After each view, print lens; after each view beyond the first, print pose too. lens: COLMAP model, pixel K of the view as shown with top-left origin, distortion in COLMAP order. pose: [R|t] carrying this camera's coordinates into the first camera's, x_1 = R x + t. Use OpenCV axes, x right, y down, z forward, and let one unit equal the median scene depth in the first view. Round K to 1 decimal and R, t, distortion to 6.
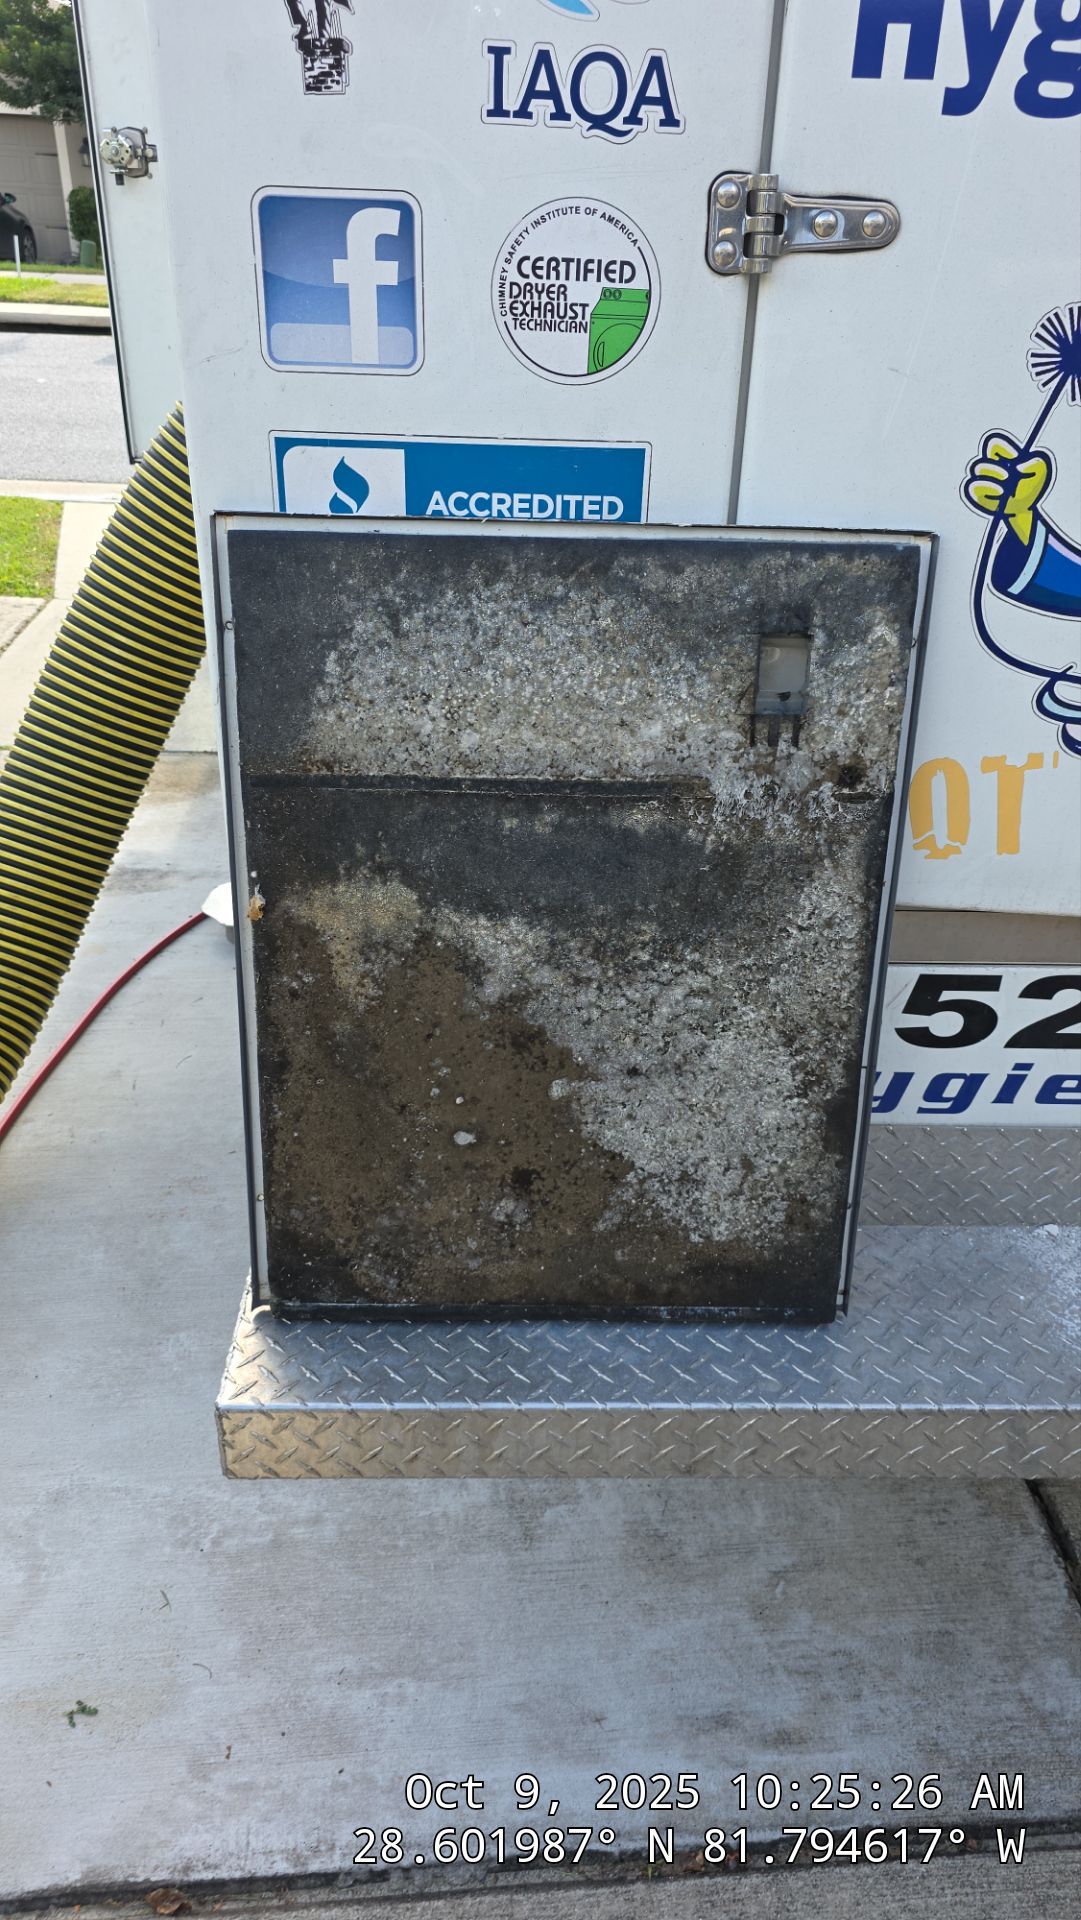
lens RADIAL K [[1304.7, 0, 544.1], [0, 1304.7, 954.8], [0, 0, 1]] dist [0.002672, -0.004108]
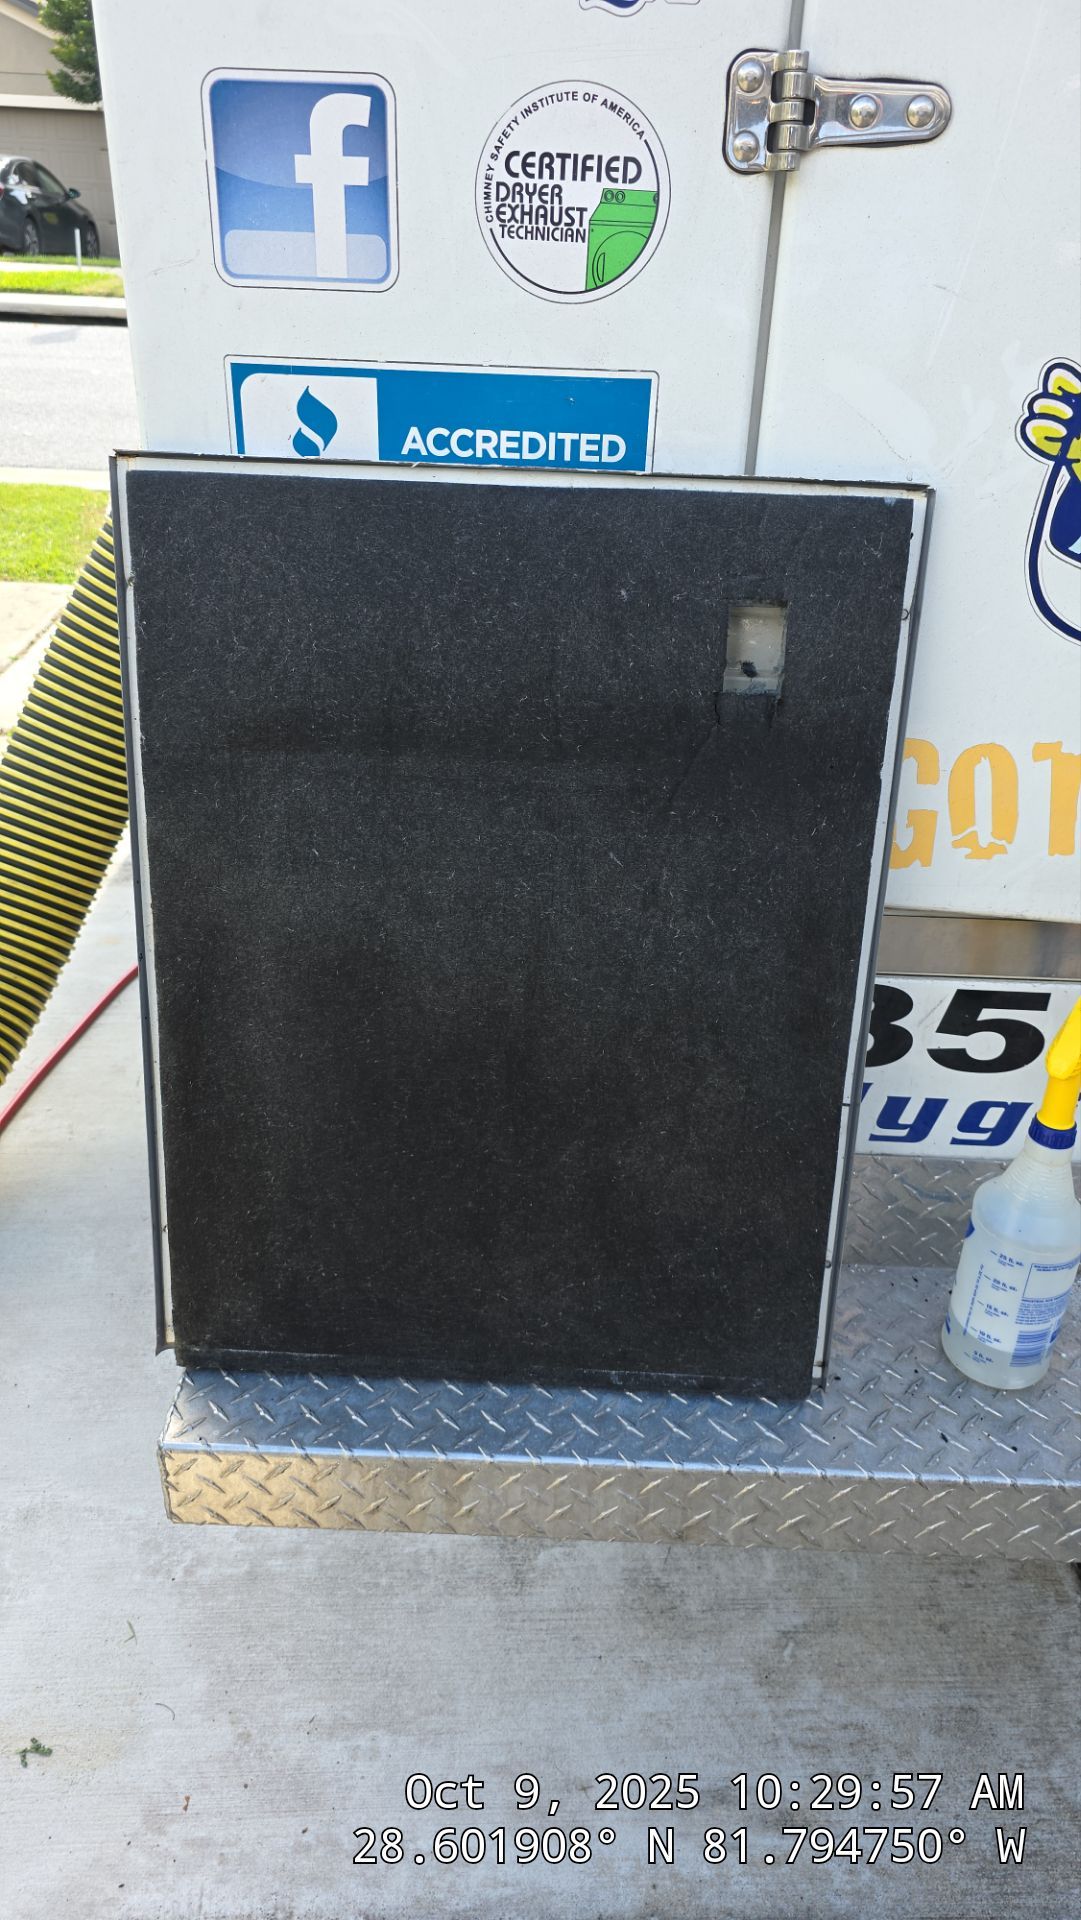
lens RADIAL K [[1304.7, 0, 534.9], [0, 1304.7, 963.7], [0, 0, 1]] dist [0.002672, -0.004108]
pose [[0.998830, 0.025509, -0.041090, 0.034924], [-0.025316, 0.999666, 0.005218, 0.000039], [0.041209, -0.004172, 0.999142, 0.094161]]
